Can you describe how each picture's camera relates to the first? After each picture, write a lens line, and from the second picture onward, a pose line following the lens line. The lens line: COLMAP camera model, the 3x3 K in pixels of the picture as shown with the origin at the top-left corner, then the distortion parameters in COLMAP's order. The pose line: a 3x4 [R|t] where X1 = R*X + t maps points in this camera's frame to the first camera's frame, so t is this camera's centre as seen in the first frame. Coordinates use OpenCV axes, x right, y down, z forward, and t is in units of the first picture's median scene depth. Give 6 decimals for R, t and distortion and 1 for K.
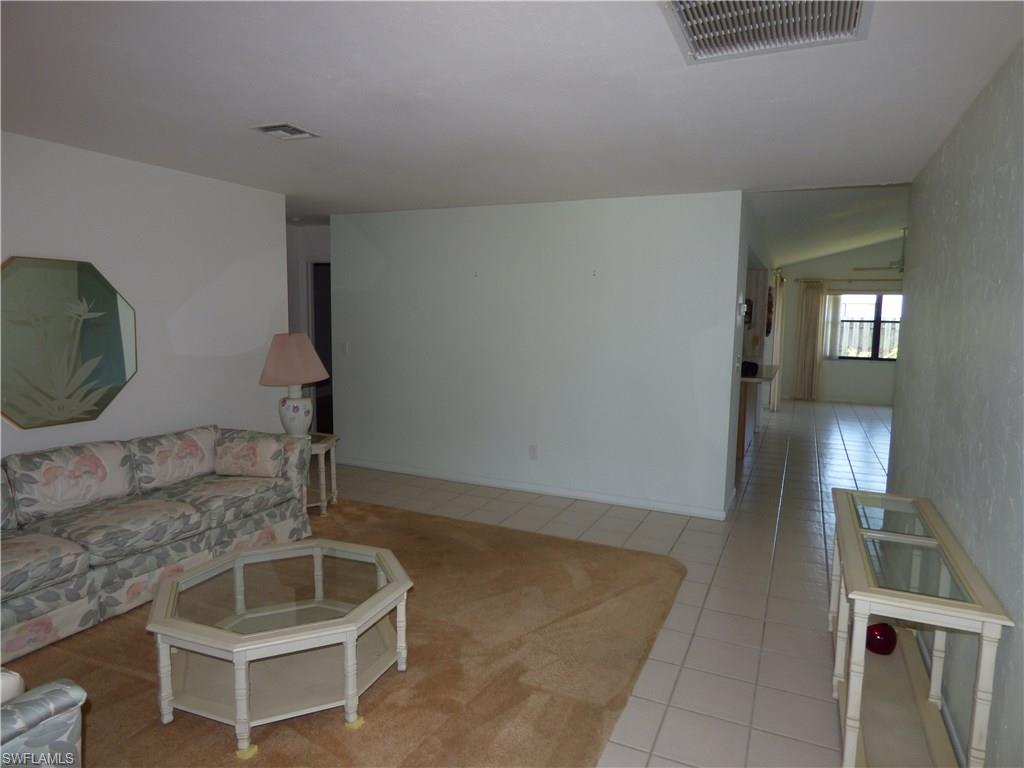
lens RADIAL K [[620.2, 0, 514.6], [0, 620.2, 375.7], [0, 0, 1]] dist [-0.029633, -0.000055]
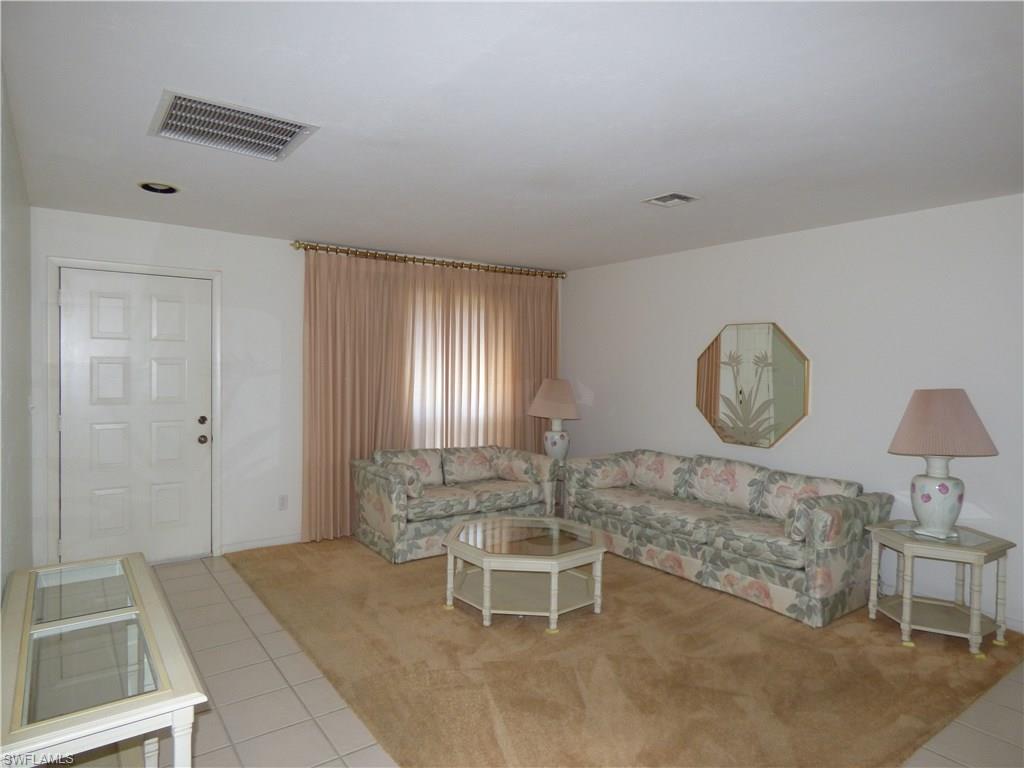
lens RADIAL K [[620.2, 0, 514.6], [0, 620.2, 375.7], [0, 0, 1]] dist [-0.029633, -0.000055]
pose [[-0.467030, -0.001505, -0.884240, 0.713540], [-0.115750, 0.991498, 0.059448, -0.095128], [0.876633, 0.130115, -0.463233, 1.205386]]
